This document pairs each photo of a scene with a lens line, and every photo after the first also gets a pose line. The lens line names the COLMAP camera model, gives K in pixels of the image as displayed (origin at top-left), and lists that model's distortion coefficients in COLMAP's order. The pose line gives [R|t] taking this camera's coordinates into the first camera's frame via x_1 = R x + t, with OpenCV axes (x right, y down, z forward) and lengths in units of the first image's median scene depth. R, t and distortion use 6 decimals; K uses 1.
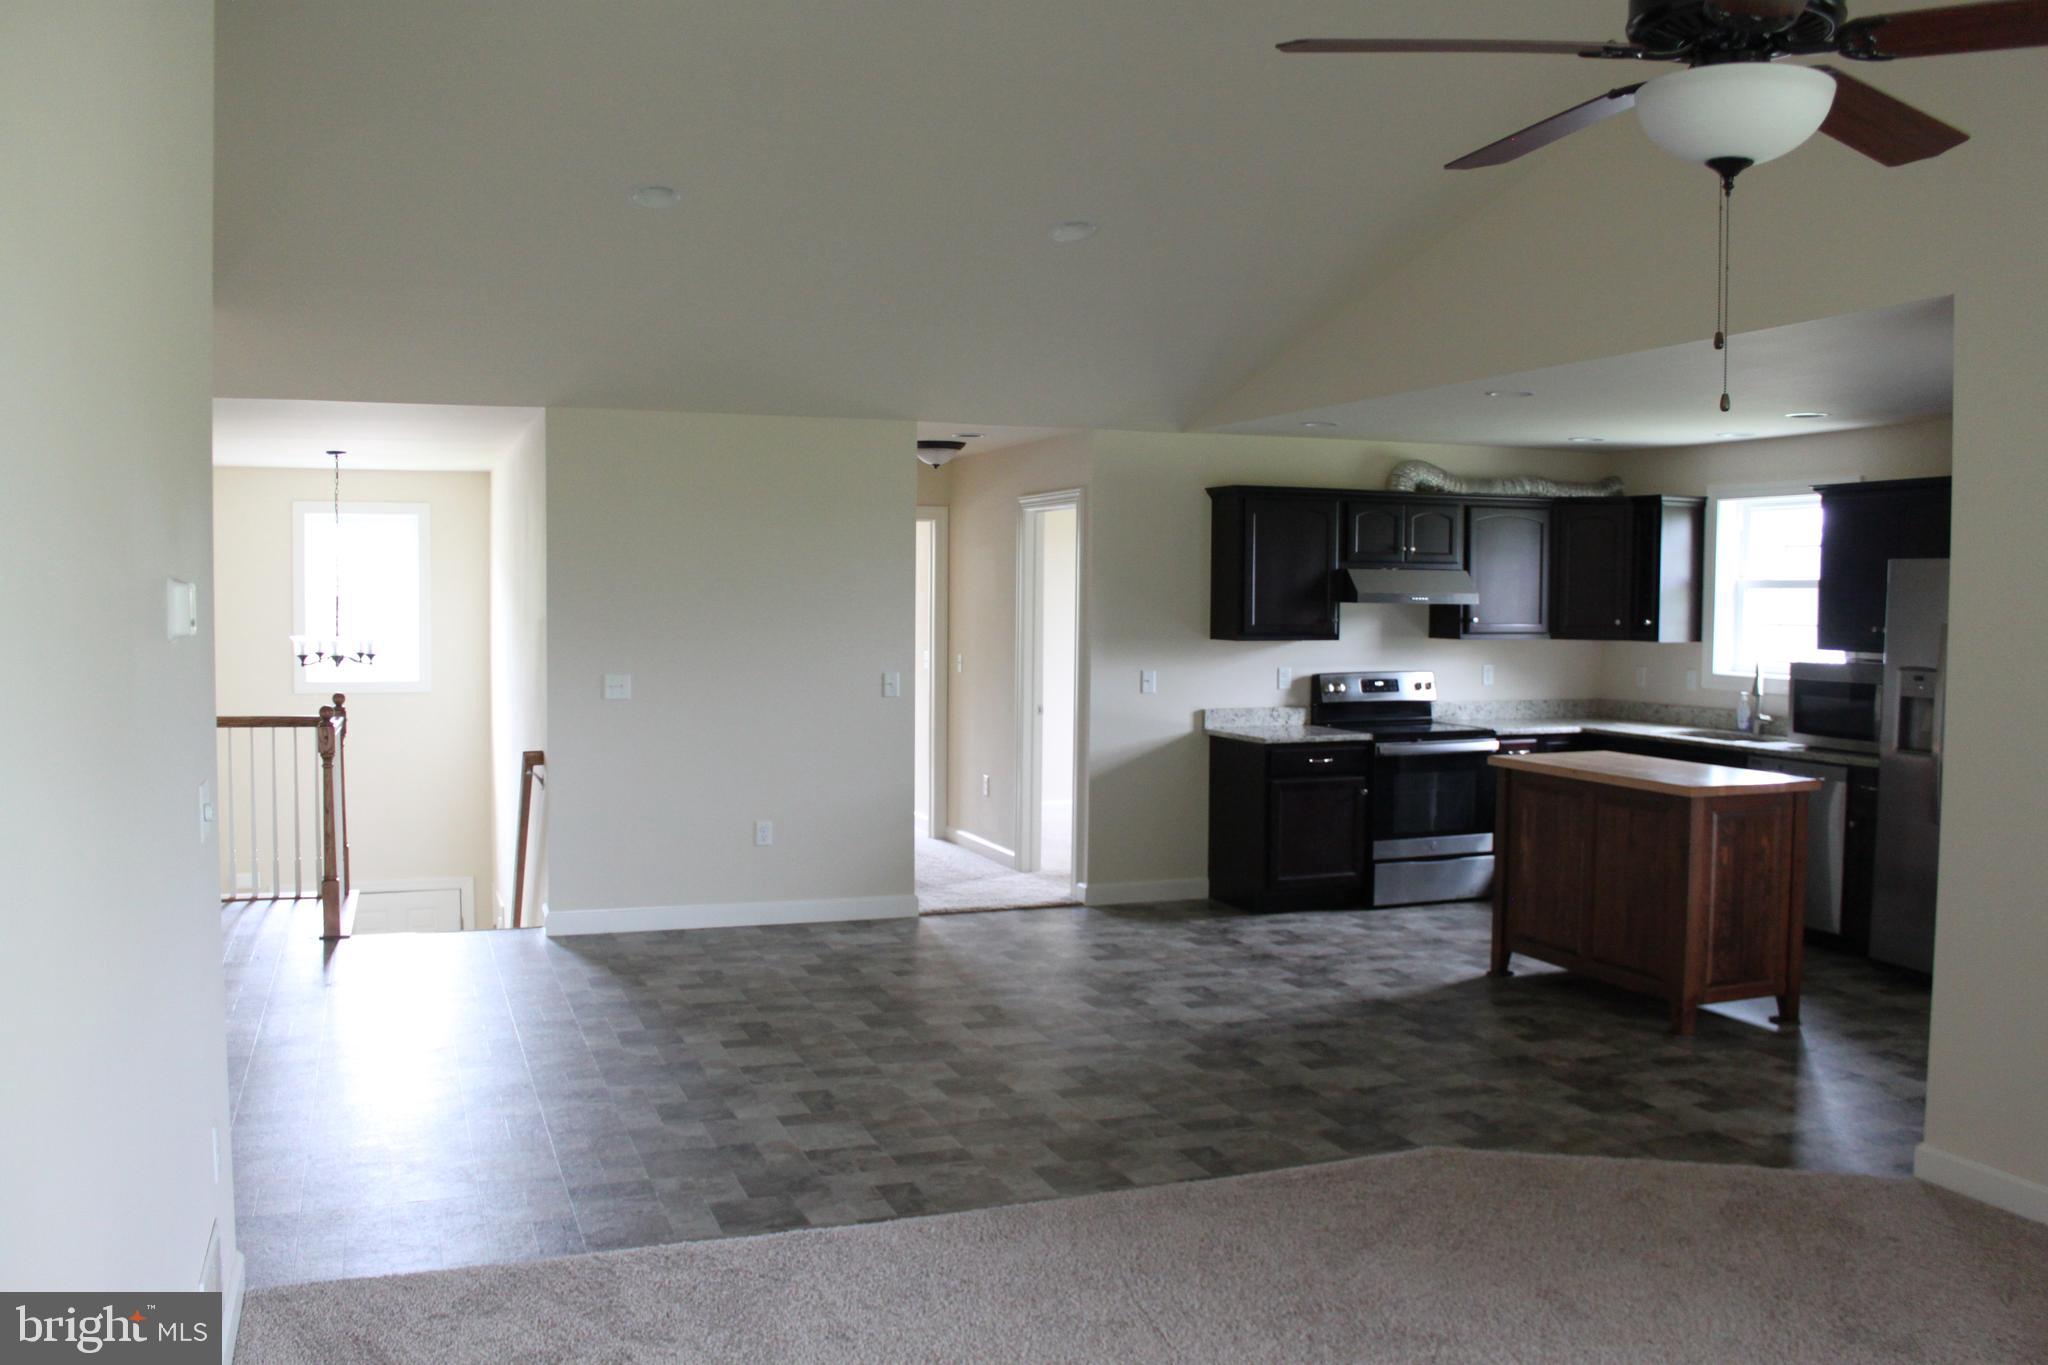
lens RADIAL K [[1699.8, 0, 1024.0], [0, 1699.8, 682.5], [0, 0, 1]] dist [-0.155518, 0.139425]
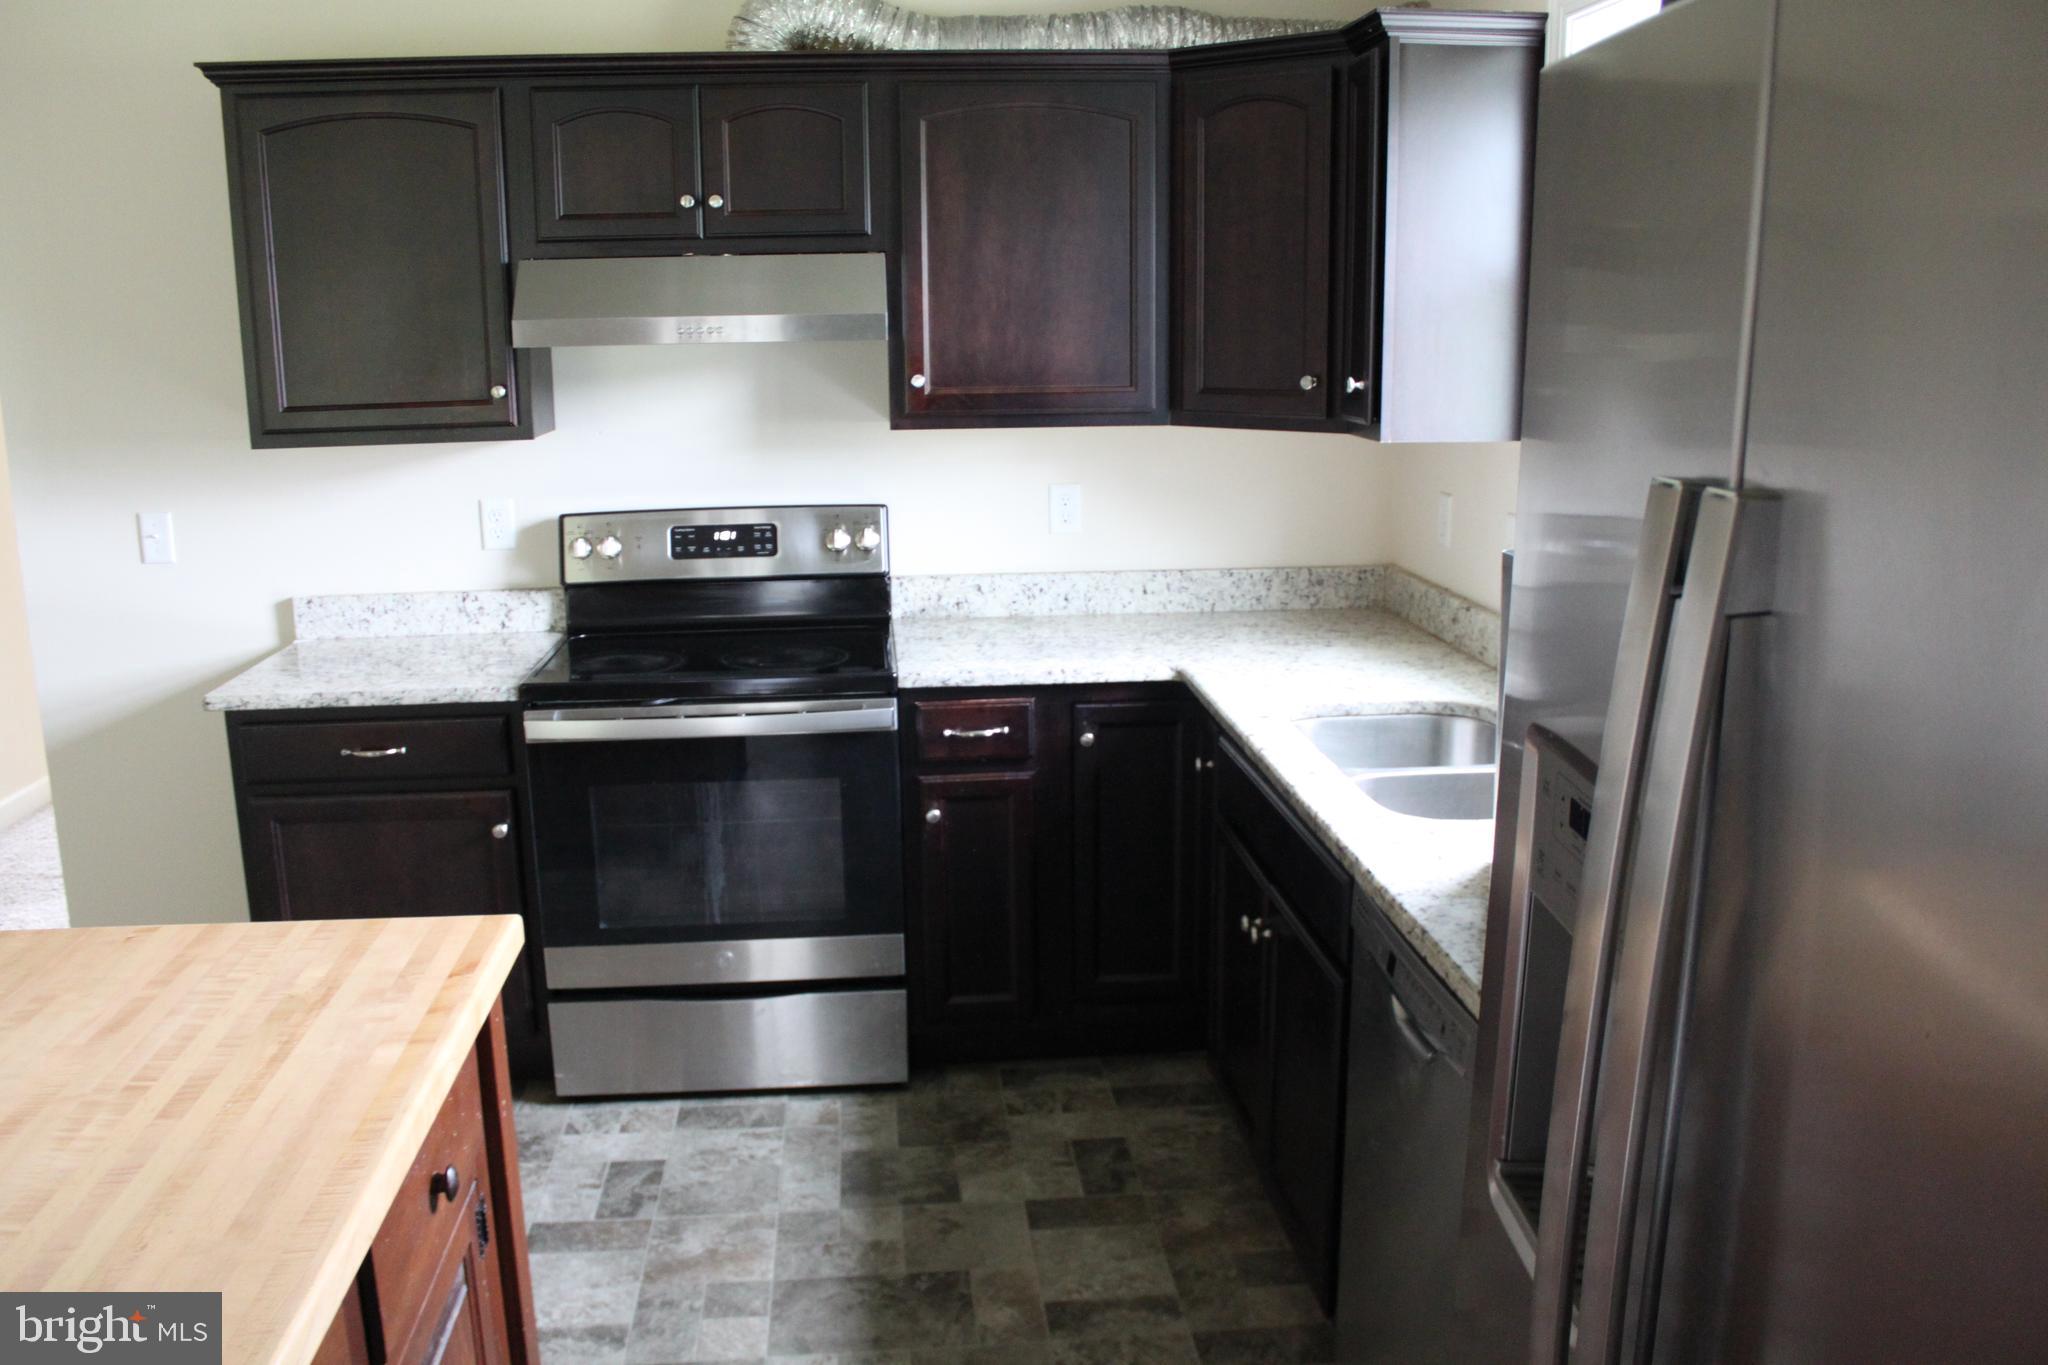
lens RADIAL K [[1703.2, 0, 1019.9], [0, 1703.2, 681.2], [0, 0, 1]] dist [-0.156658, 0.141105]
pose [[0.959282, 0.041699, -0.279356, 0.603509], [0.003559, 0.987179, 0.159577, -0.046144], [0.282429, -0.154073, 0.946834, 0.931595]]
